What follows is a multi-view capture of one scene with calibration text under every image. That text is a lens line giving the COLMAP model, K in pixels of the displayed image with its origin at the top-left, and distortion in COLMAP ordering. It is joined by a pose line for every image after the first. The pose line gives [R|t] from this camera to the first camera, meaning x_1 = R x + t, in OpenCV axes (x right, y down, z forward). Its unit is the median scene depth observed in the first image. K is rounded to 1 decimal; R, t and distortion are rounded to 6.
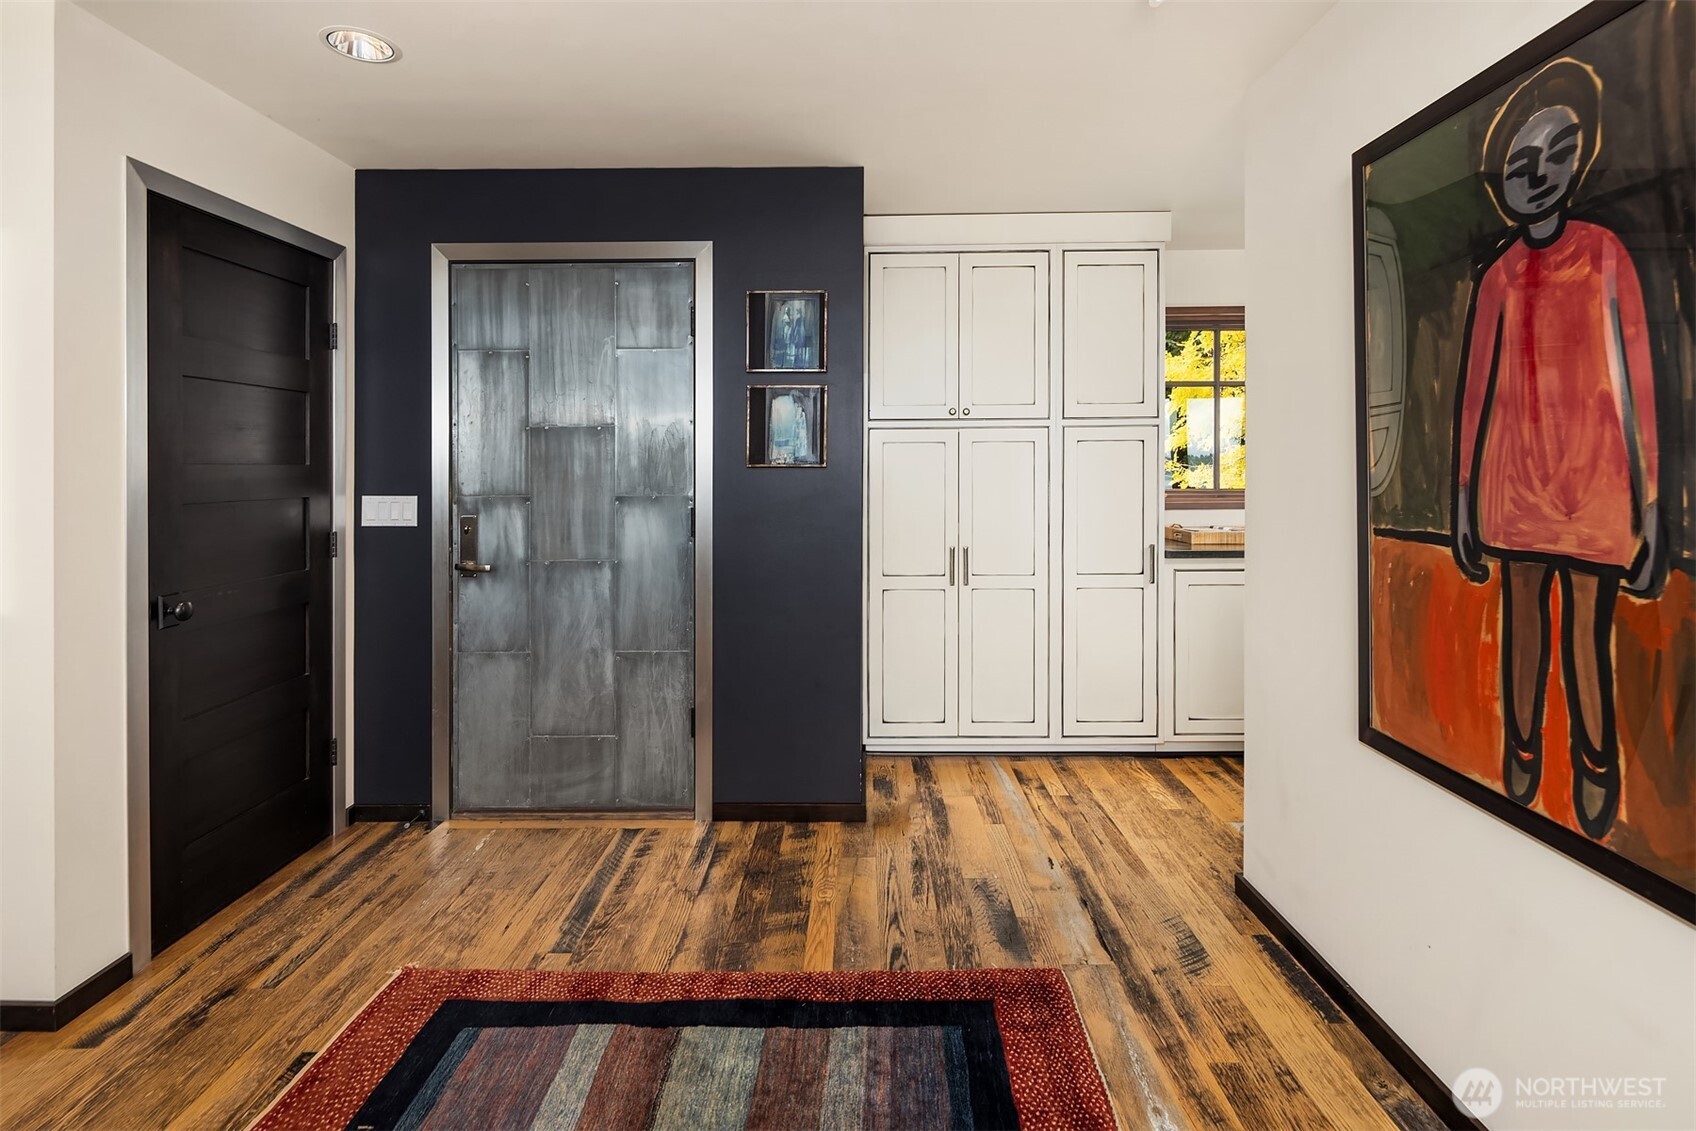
lens RADIAL K [[827.4, 0, 867.8], [0, 827.4, 469.3], [0, 0, 1]] dist [-0.000338, -0.000566]
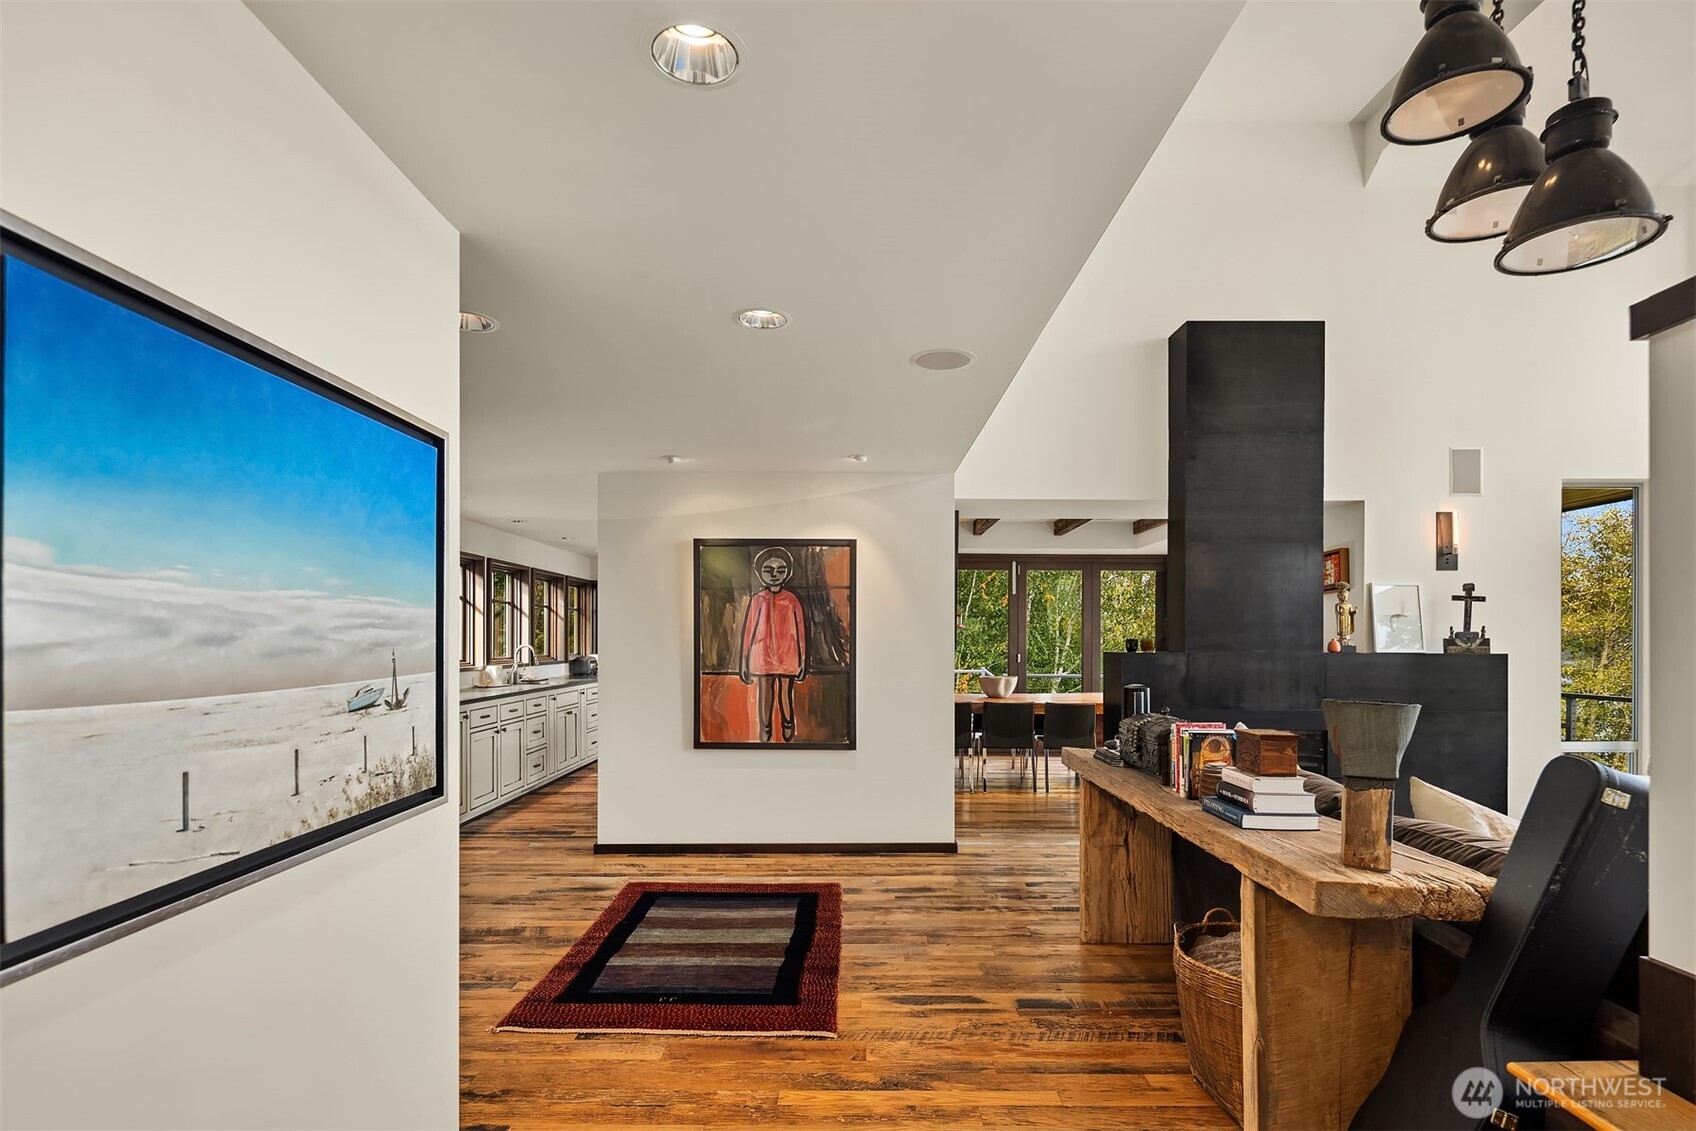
lens RADIAL K [[813.2, 0, 848.9], [0, 813.2, 638.8], [0, 0, 1]] dist [0.000039, -0.000267]
pose [[-0.000453, 0.002834, 0.999996, -2.874719], [-0.005599, 0.999980, -0.002836, -0.051038], [-0.999984, -0.005600, -0.000438, 0.642507]]
